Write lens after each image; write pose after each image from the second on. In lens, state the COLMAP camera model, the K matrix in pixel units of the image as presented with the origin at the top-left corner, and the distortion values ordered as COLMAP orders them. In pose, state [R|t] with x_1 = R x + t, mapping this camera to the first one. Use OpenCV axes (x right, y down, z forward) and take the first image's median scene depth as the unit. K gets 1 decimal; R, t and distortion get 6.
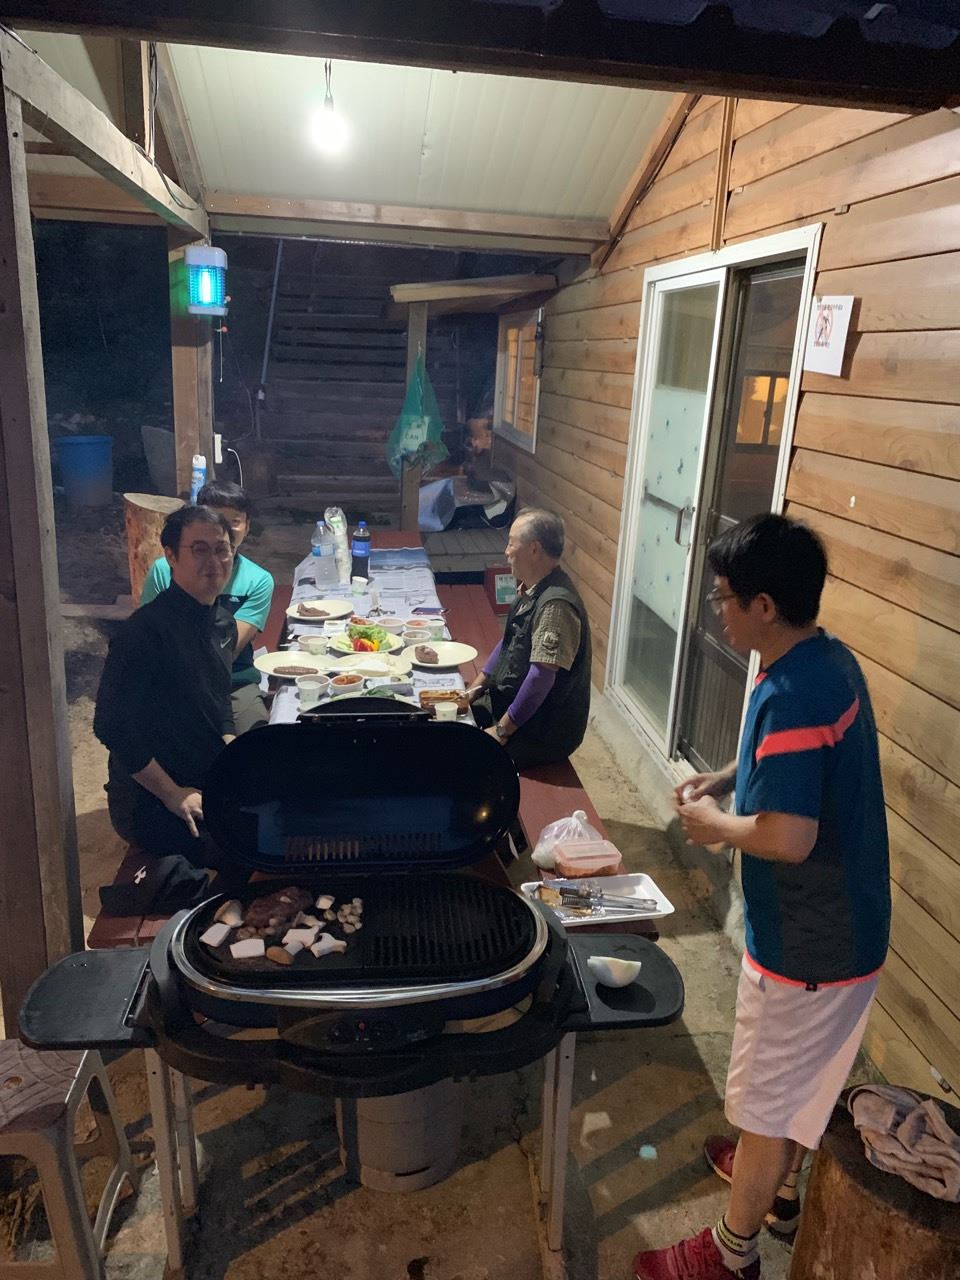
lens RADIAL K [[974.9, 0, 480.0], [0, 974.9, 640.0], [0, 0, 1]] dist [0.008301, 0.000824]
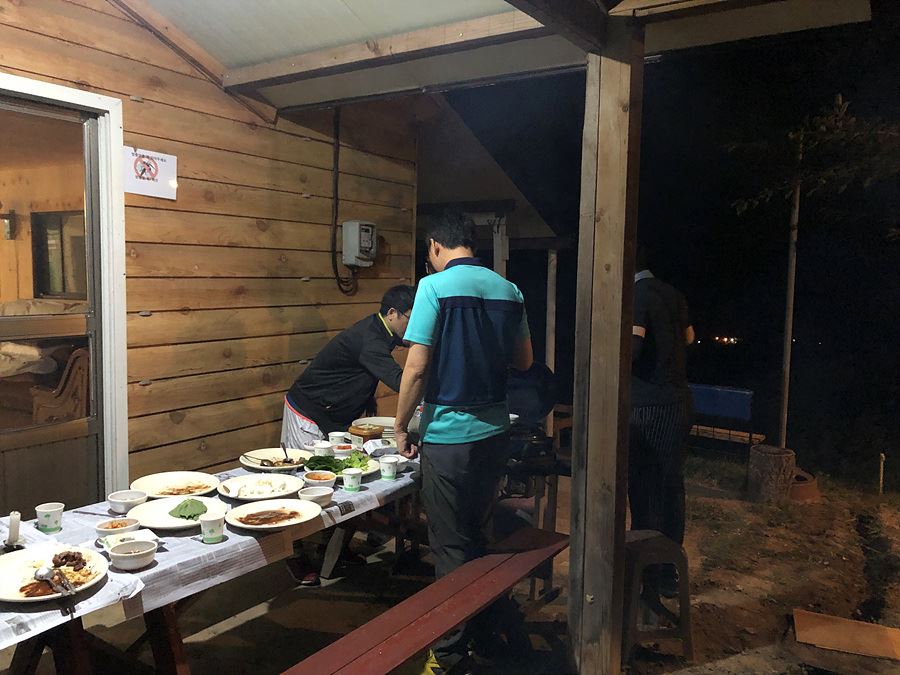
lens RADIAL K [[731.6, 0, 448.7], [0, 731.6, 333.7], [0, 0, 1]] dist [0.020885, -0.002434]
pose [[-0.752575, -0.111799, 0.648947, -0.865470], [0.133731, 0.938999, 0.316855, -0.383371], [-0.644785, 0.325242, -0.691716, 1.620644]]
